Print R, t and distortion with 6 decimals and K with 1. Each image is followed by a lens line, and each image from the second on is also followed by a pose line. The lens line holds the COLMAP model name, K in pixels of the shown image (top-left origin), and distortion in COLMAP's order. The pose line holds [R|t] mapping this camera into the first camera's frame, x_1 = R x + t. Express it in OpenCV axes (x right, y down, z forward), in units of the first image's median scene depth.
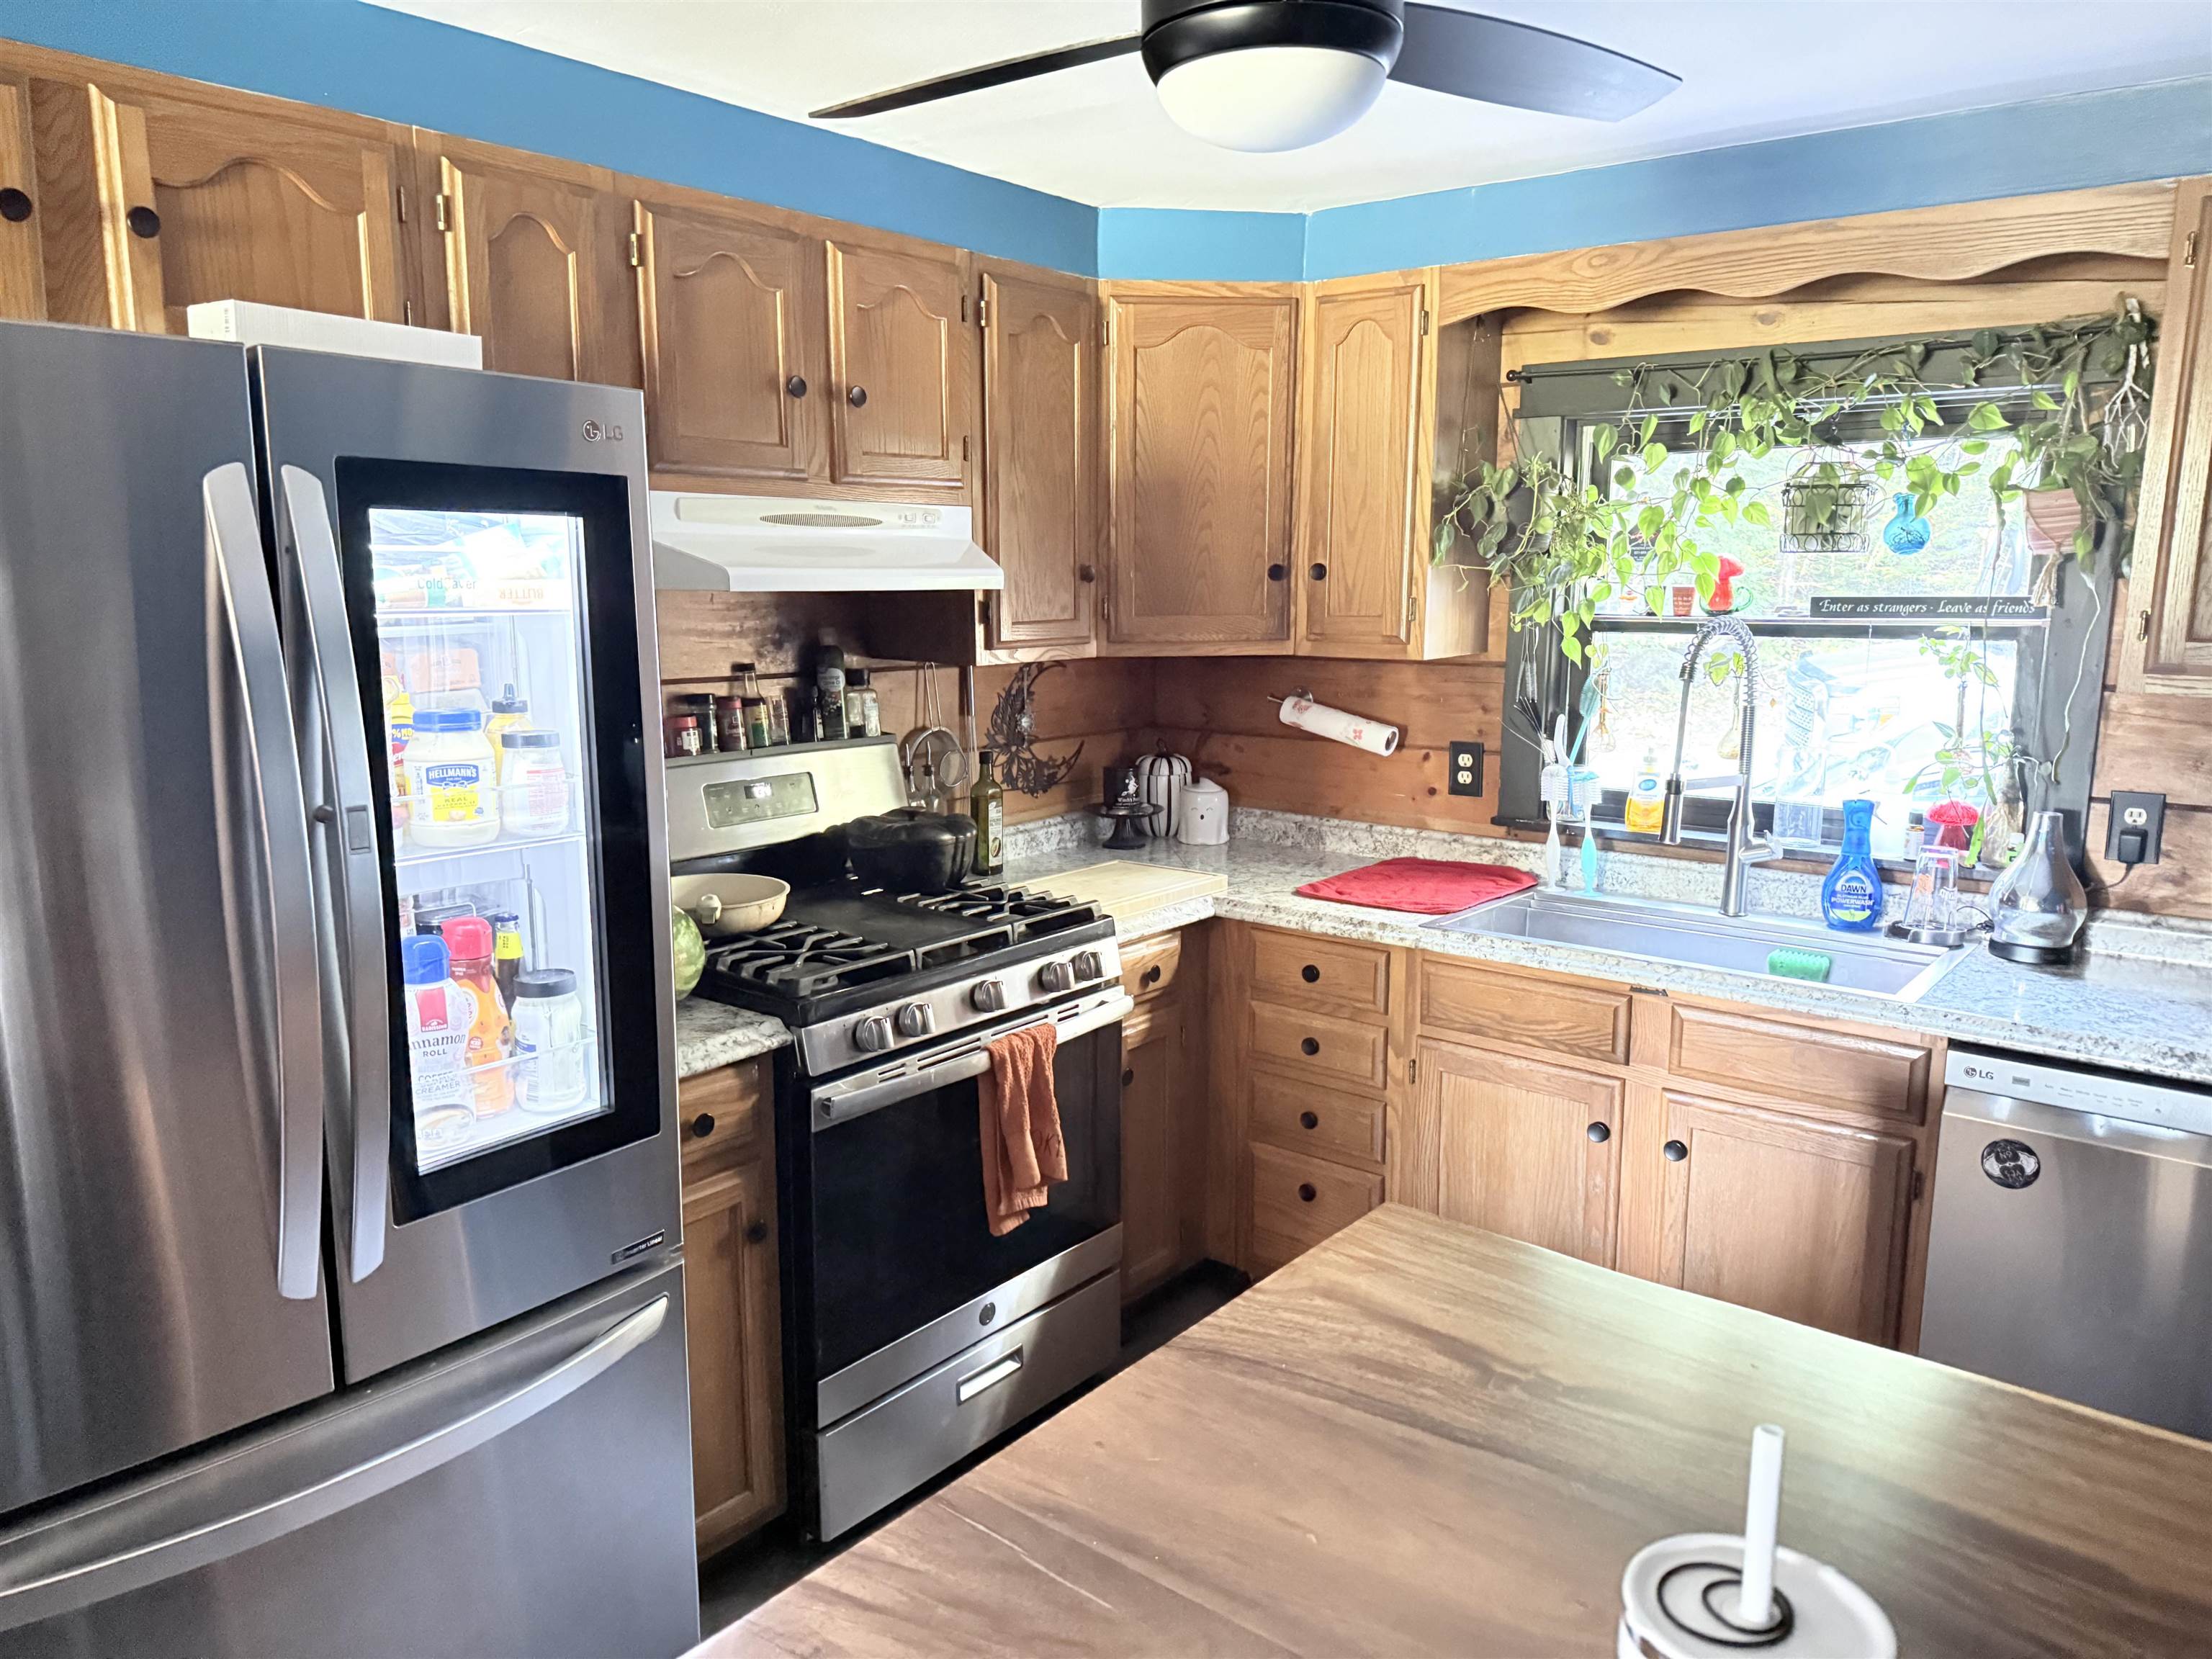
lens RADIAL K [[1569.8, 0, 1146.5], [0, 1569.8, 852.6], [0, 0, 1]] dist [0.057947, -0.064414]
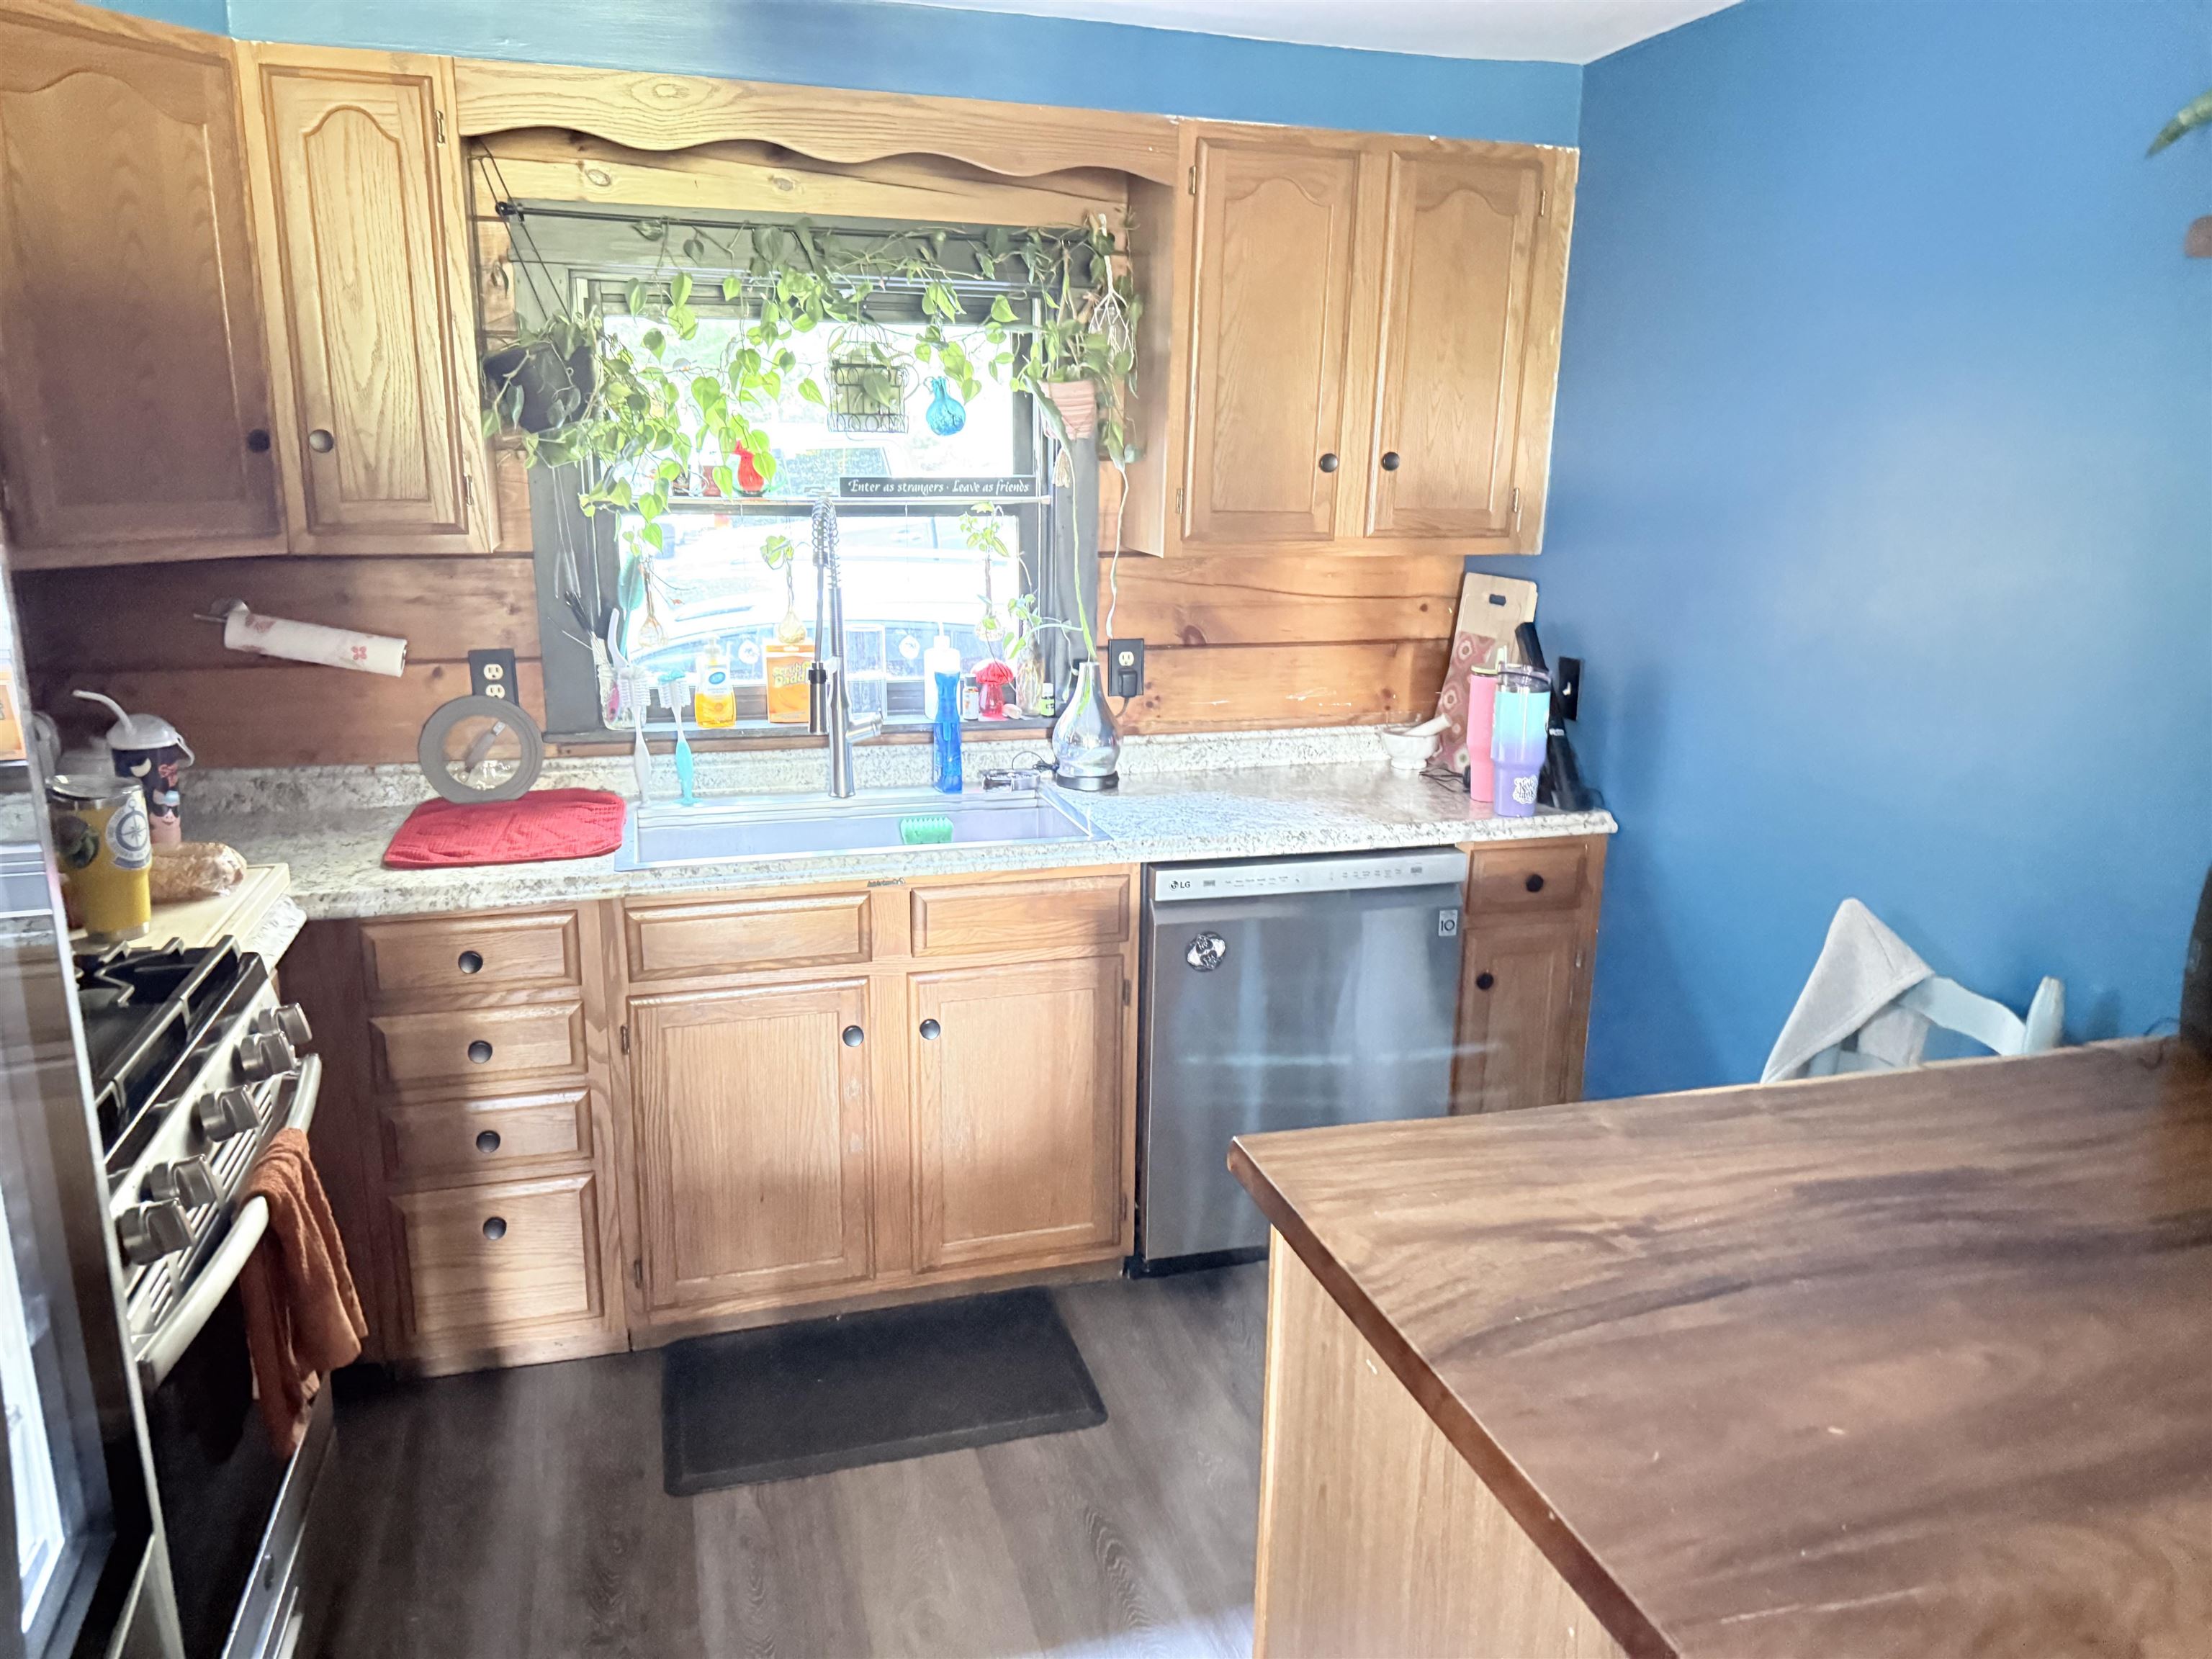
lens RADIAL K [[1517.9, 0, 1107.5], [0, 1517.9, 842.1], [0, 0, 1]] dist [0.129325, -0.258457]
pose [[0.565135, -0.198068, 0.800870, -0.336975], [0.132647, 0.979938, 0.148752, -0.056804], [-0.814265, 0.022168, 0.580070, 0.303740]]
